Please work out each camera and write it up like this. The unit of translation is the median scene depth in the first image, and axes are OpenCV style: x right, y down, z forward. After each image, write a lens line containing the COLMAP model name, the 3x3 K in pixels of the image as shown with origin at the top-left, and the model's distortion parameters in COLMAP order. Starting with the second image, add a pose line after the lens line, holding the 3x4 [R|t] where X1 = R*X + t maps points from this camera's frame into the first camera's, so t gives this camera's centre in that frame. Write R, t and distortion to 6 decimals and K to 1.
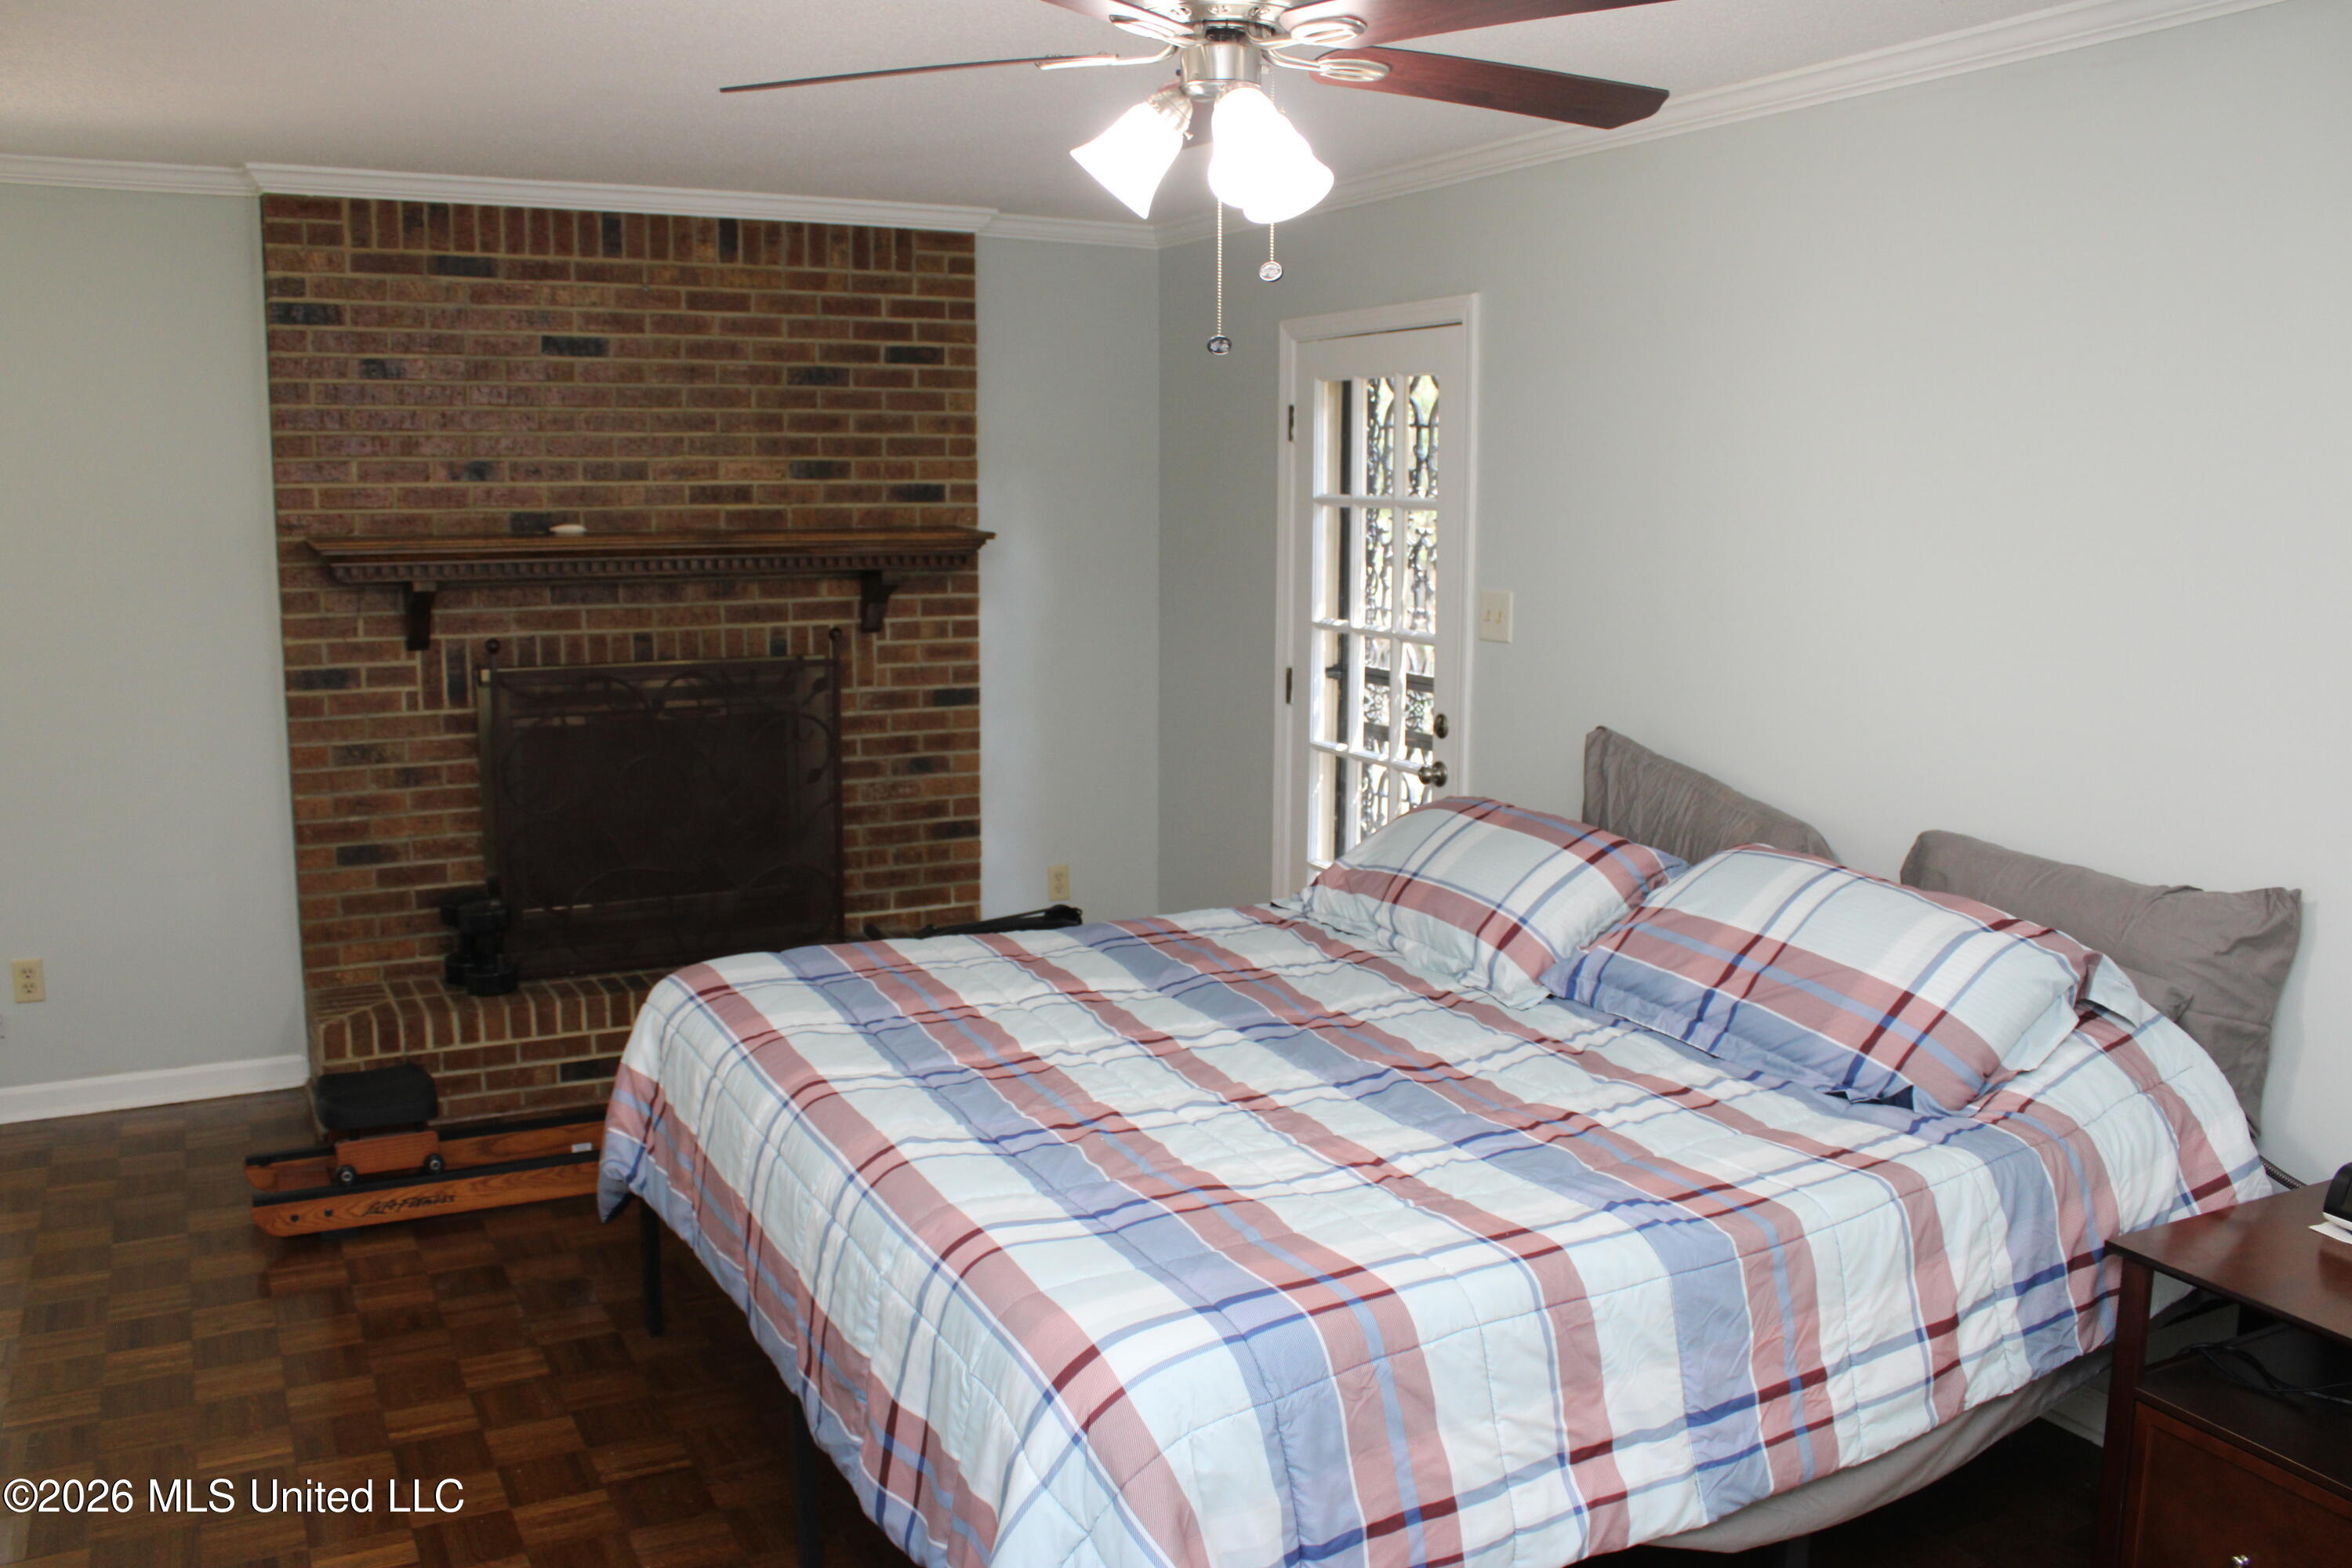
lens RADIAL K [[1984.5, 0, 1182.6], [0, 1984.5, 777.2], [0, 0, 1]] dist [-0.176786, 0.178321]
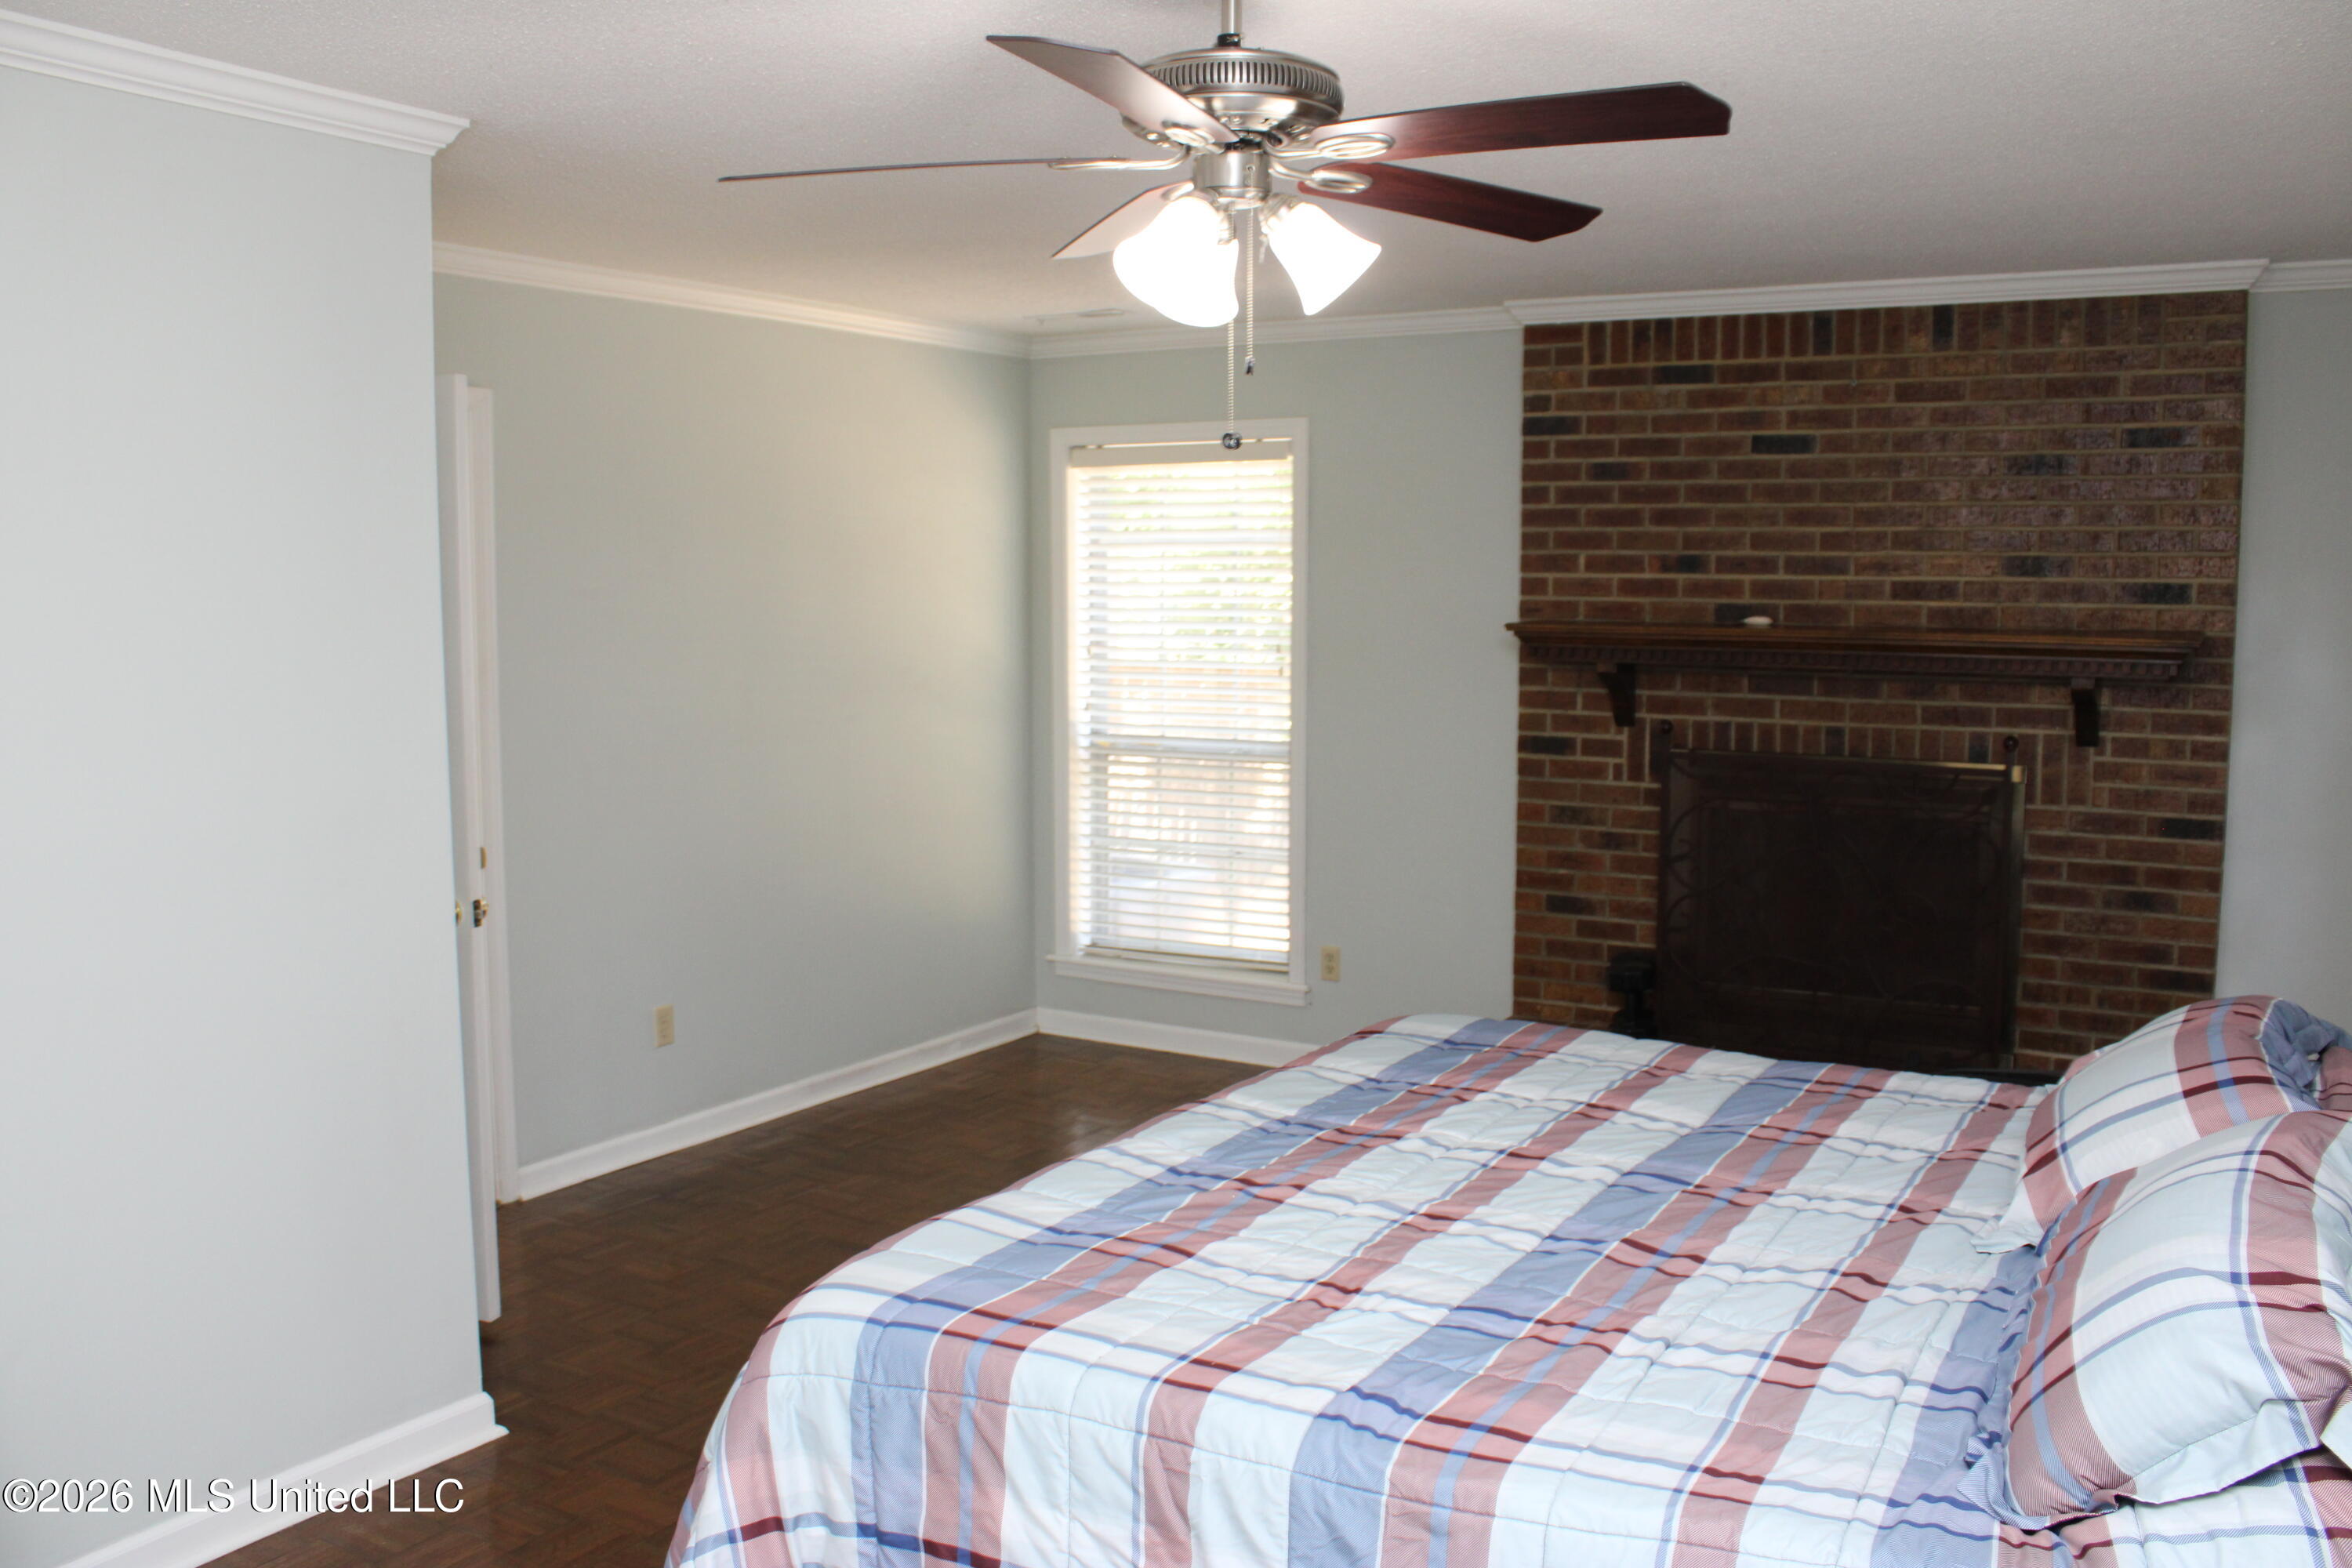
lens RADIAL K [[1984.5, 0, 1182.6], [0, 1984.5, 777.2], [0, 0, 1]] dist [-0.176786, 0.178321]
pose [[0.508209, 0.082596, -0.857264, 0.427602], [-0.124150, 0.992020, 0.021980, -0.030025], [0.852238, 0.095259, 0.514408, 0.215526]]
